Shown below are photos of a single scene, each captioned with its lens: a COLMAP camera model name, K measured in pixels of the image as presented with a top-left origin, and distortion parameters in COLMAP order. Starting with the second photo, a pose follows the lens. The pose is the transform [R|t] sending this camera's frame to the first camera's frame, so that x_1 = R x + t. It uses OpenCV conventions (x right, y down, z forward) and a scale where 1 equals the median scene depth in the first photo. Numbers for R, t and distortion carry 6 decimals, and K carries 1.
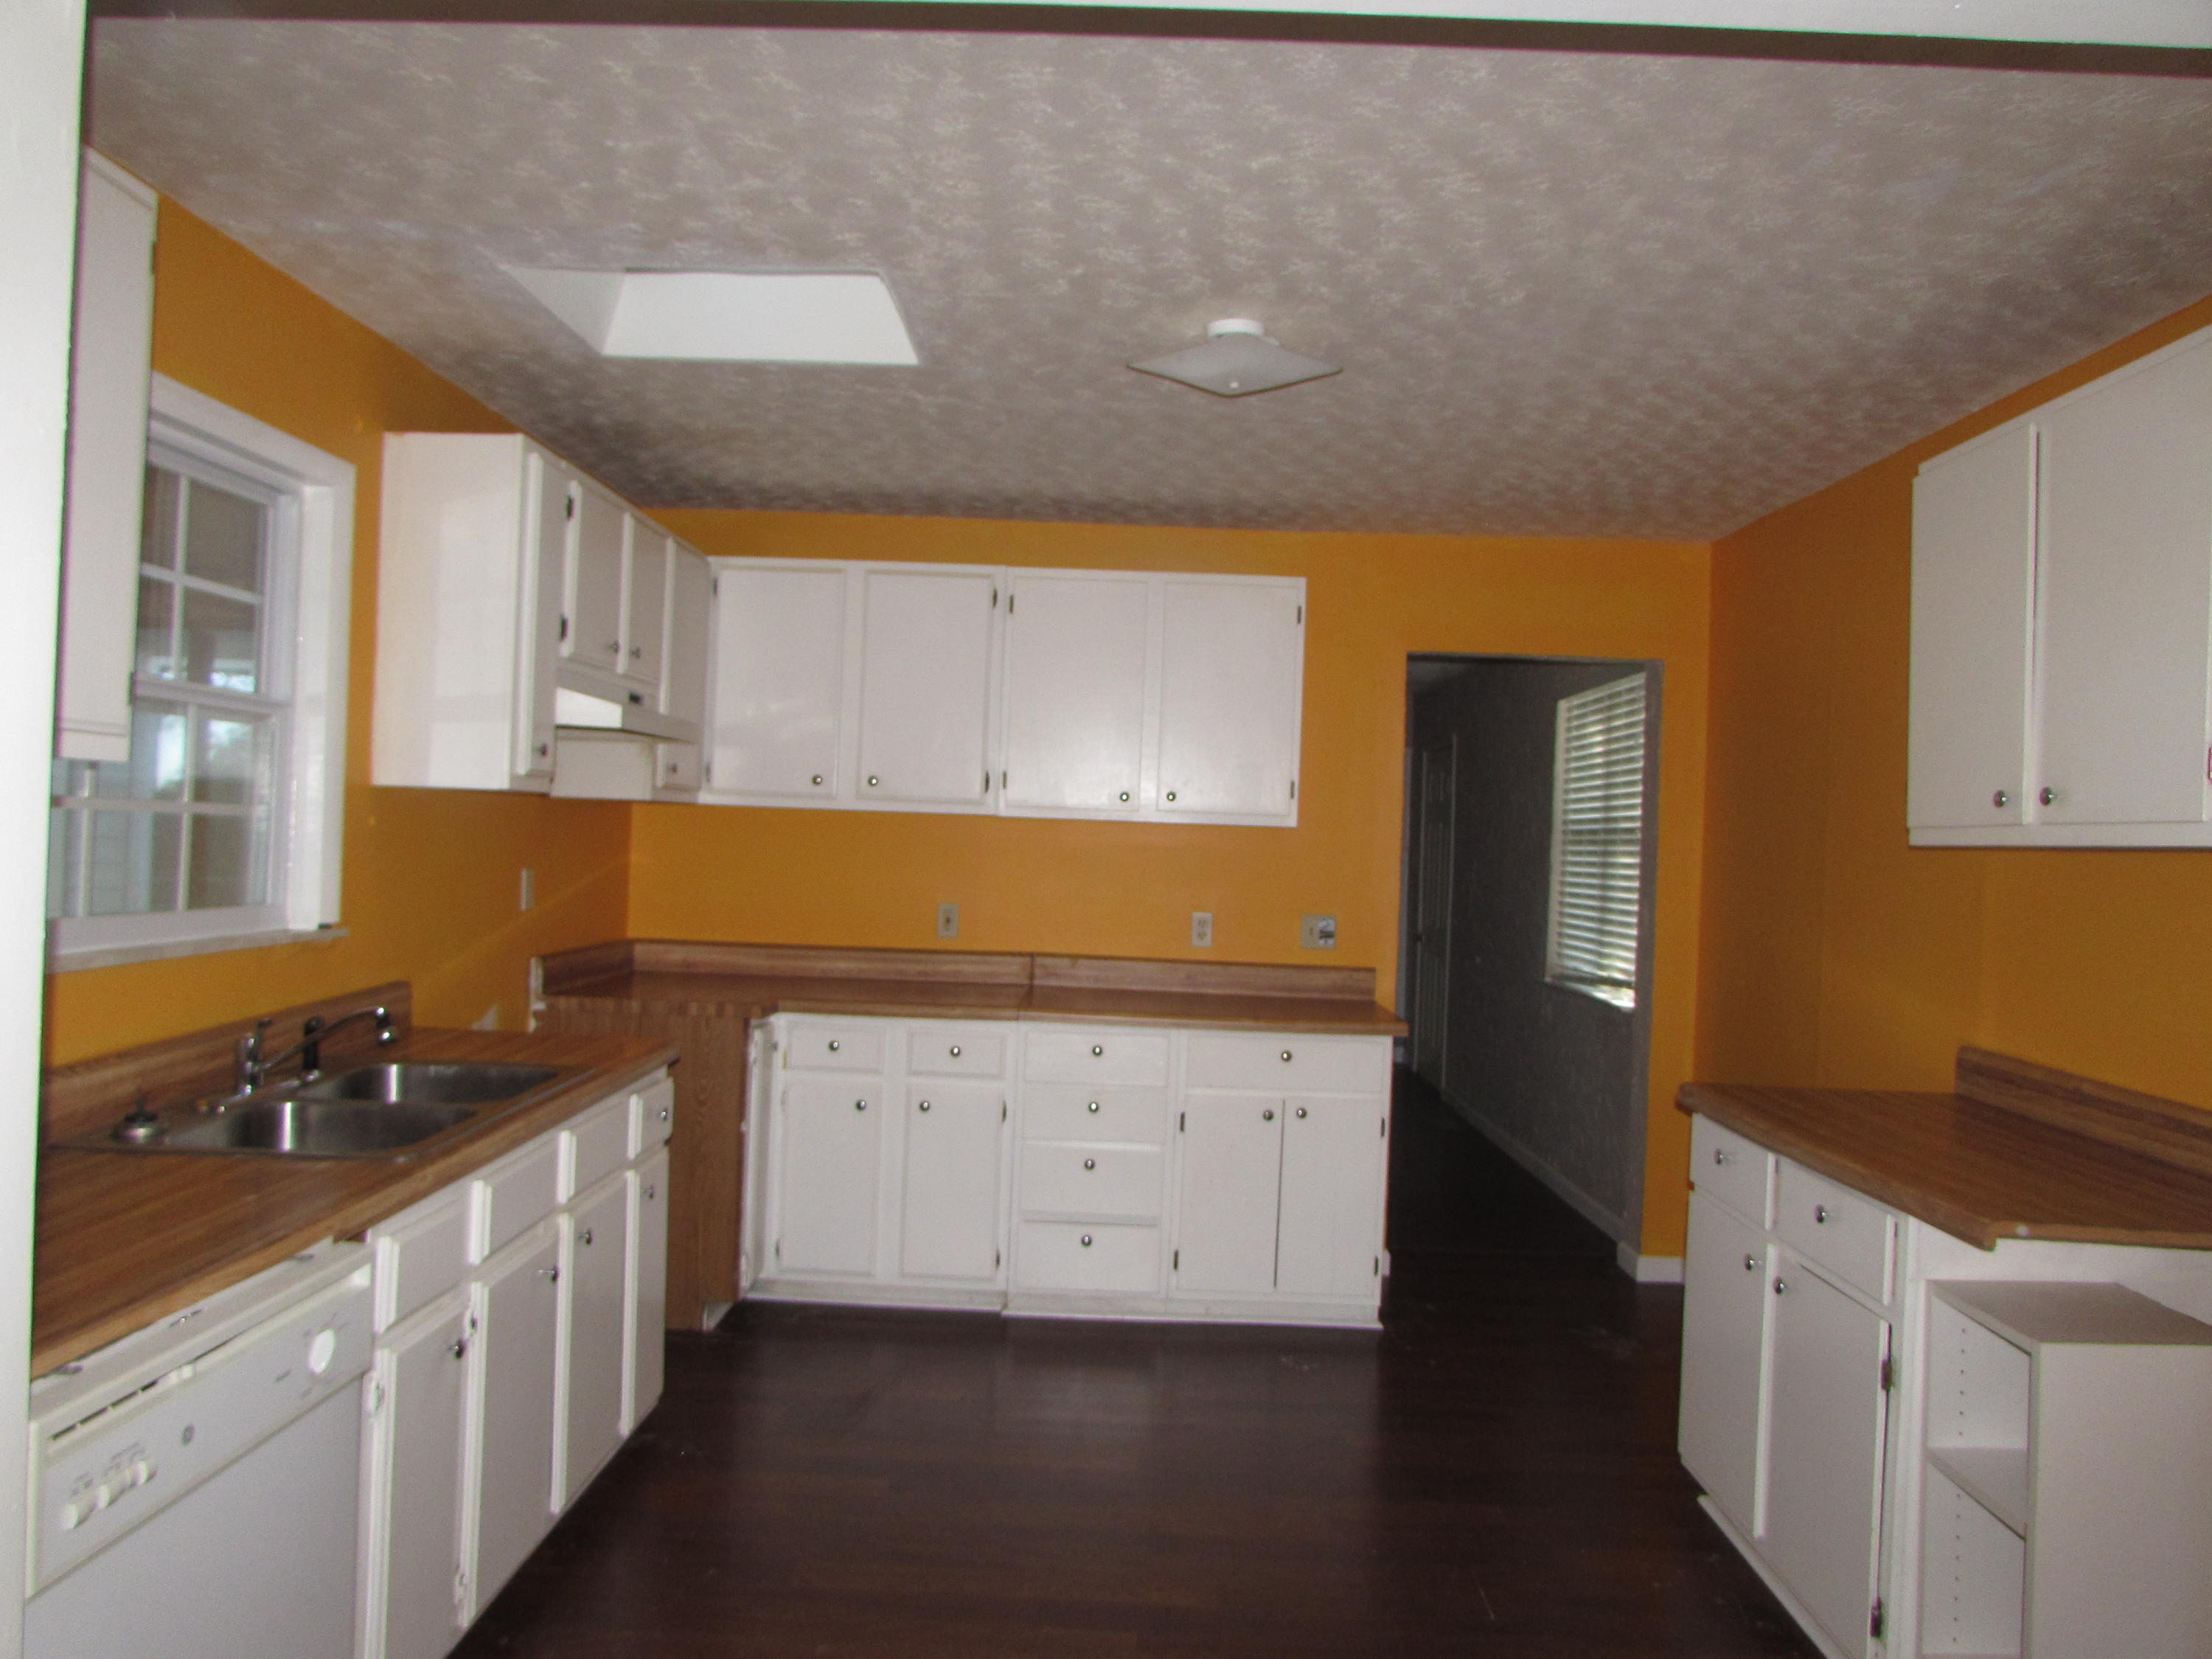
lens RADIAL K [[1560.3, 0, 1101.8], [0, 1560.3, 840.2], [0, 0, 1]] dist [-0.041227, 0.005588]
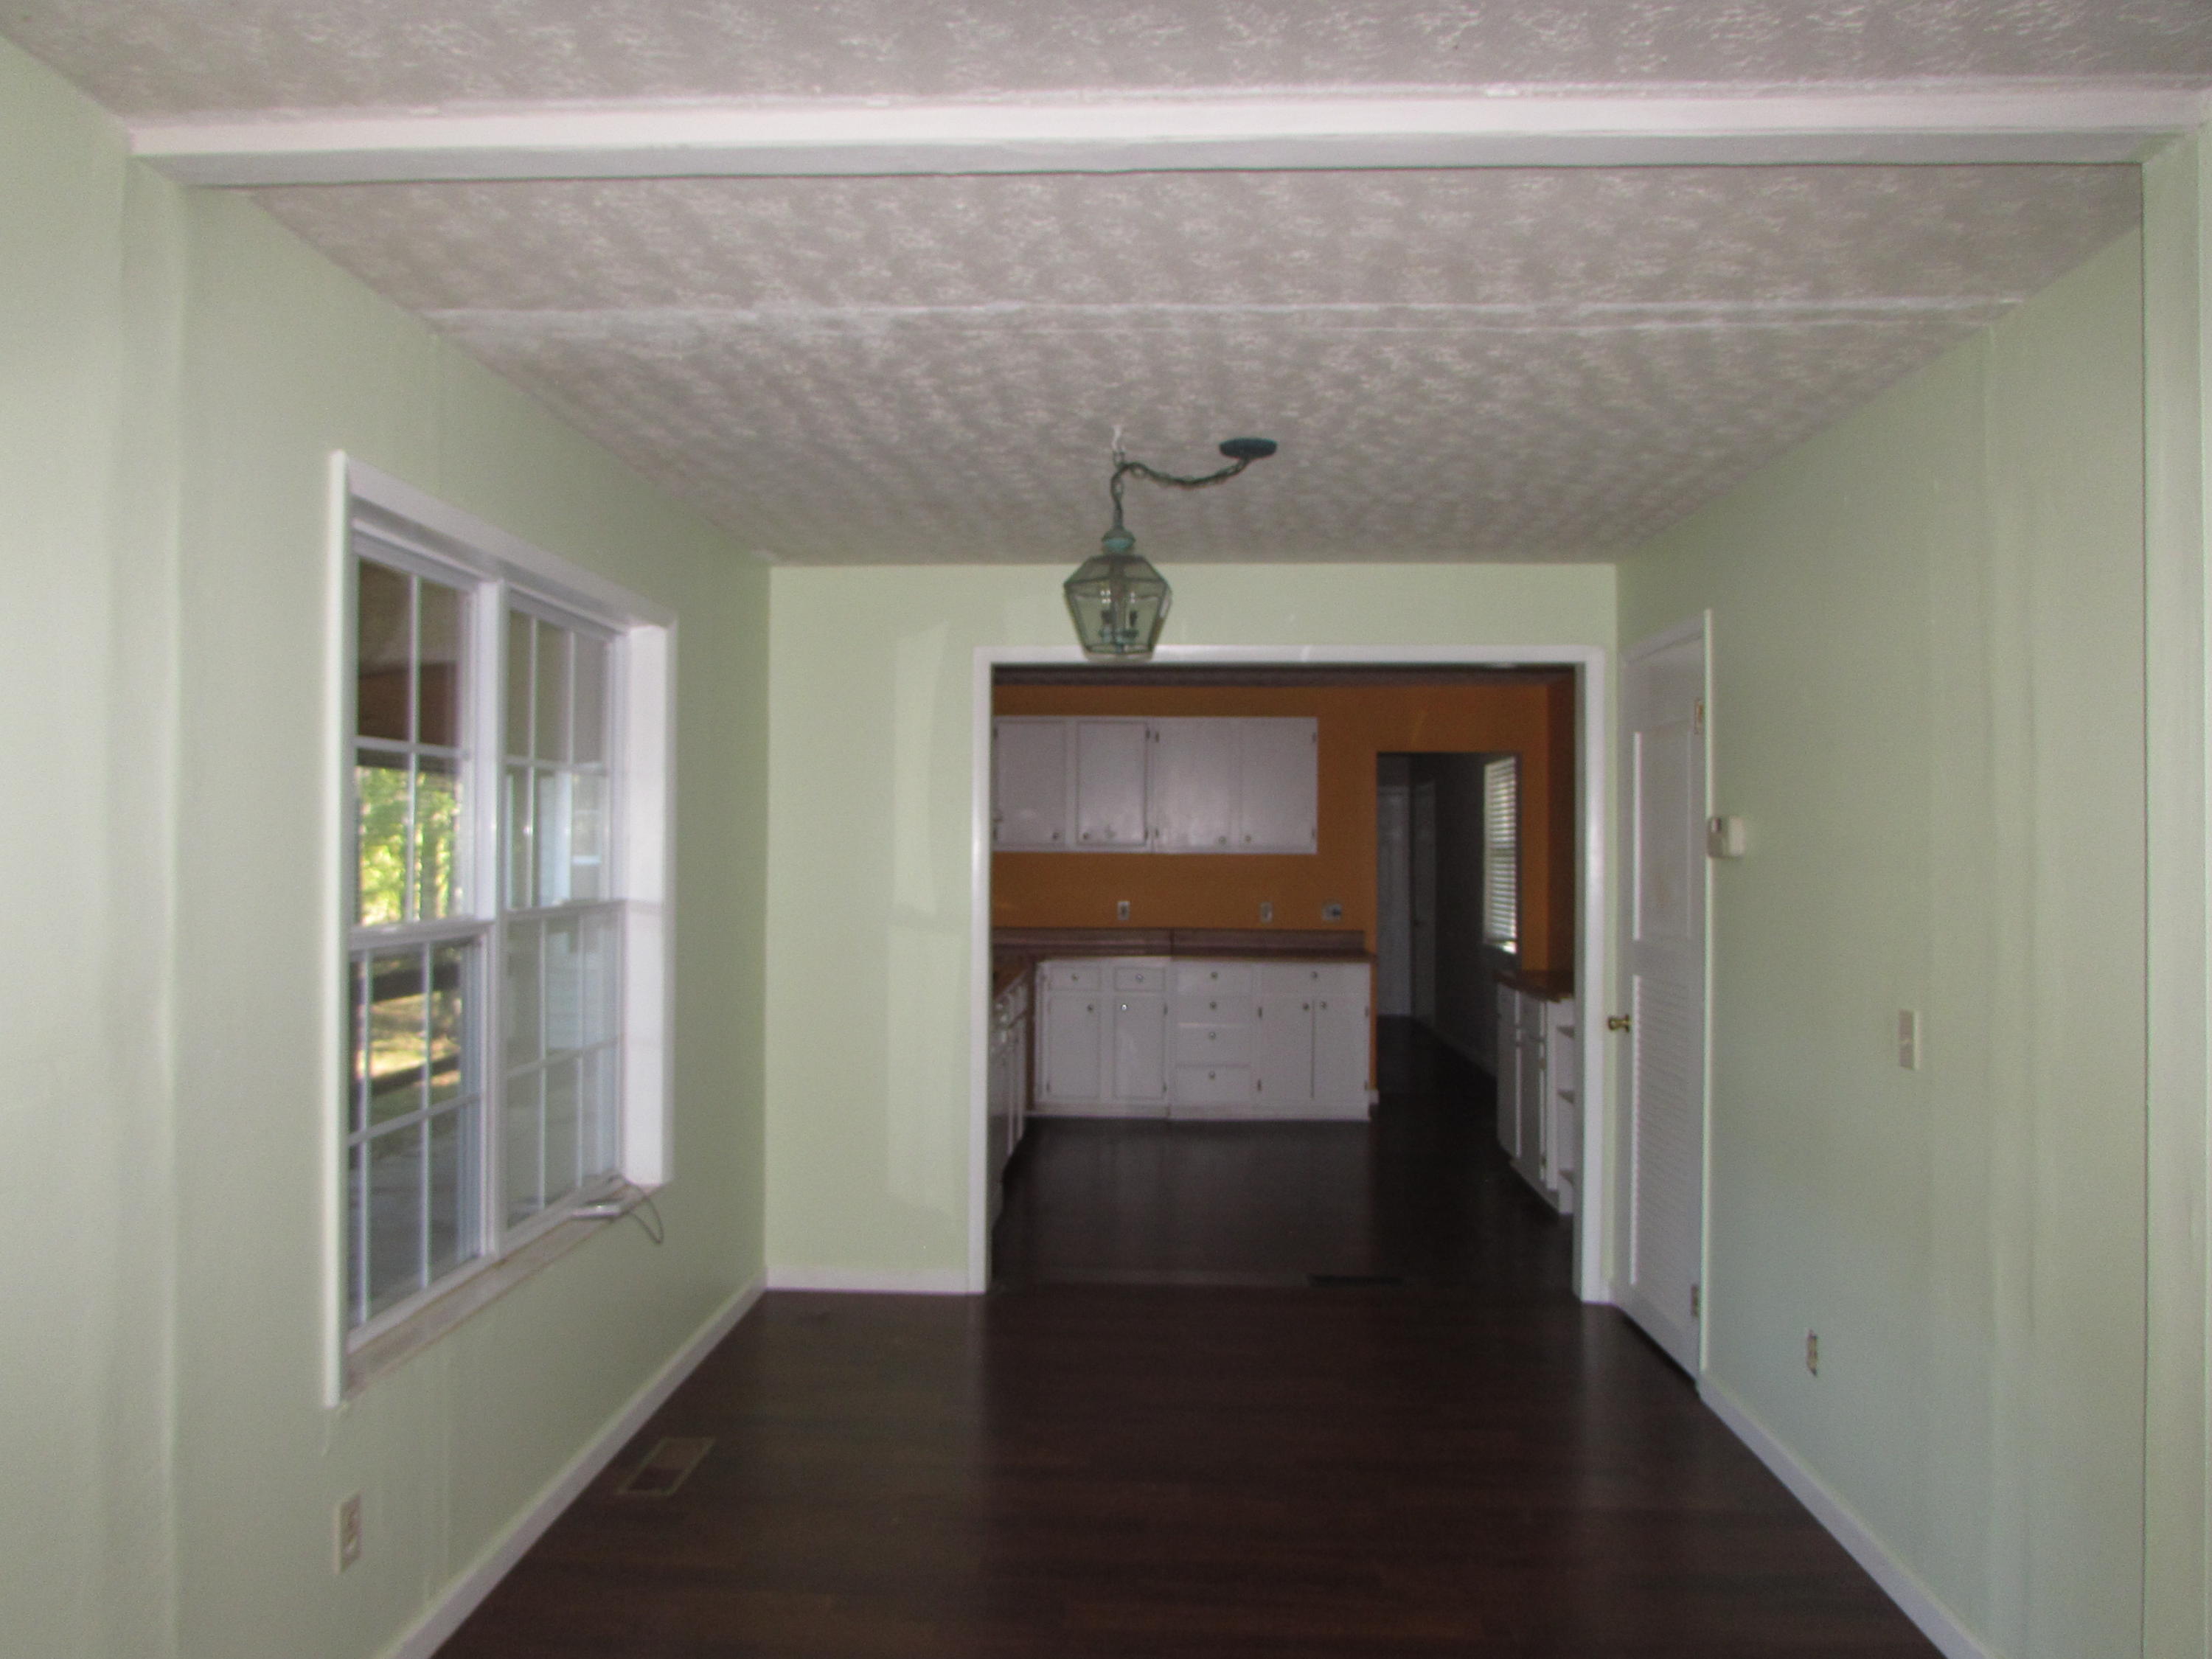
lens RADIAL K [[1555.3, 0, 1106.0], [0, 1555.3, 829.5], [0, 0, 1]] dist [-0.003188, -0.073021]
pose [[0.999016, -0.032294, -0.030386, -0.066424], [0.032043, 0.999448, -0.008719, -0.028964], [0.030651, 0.007737, 0.999500, -0.839221]]
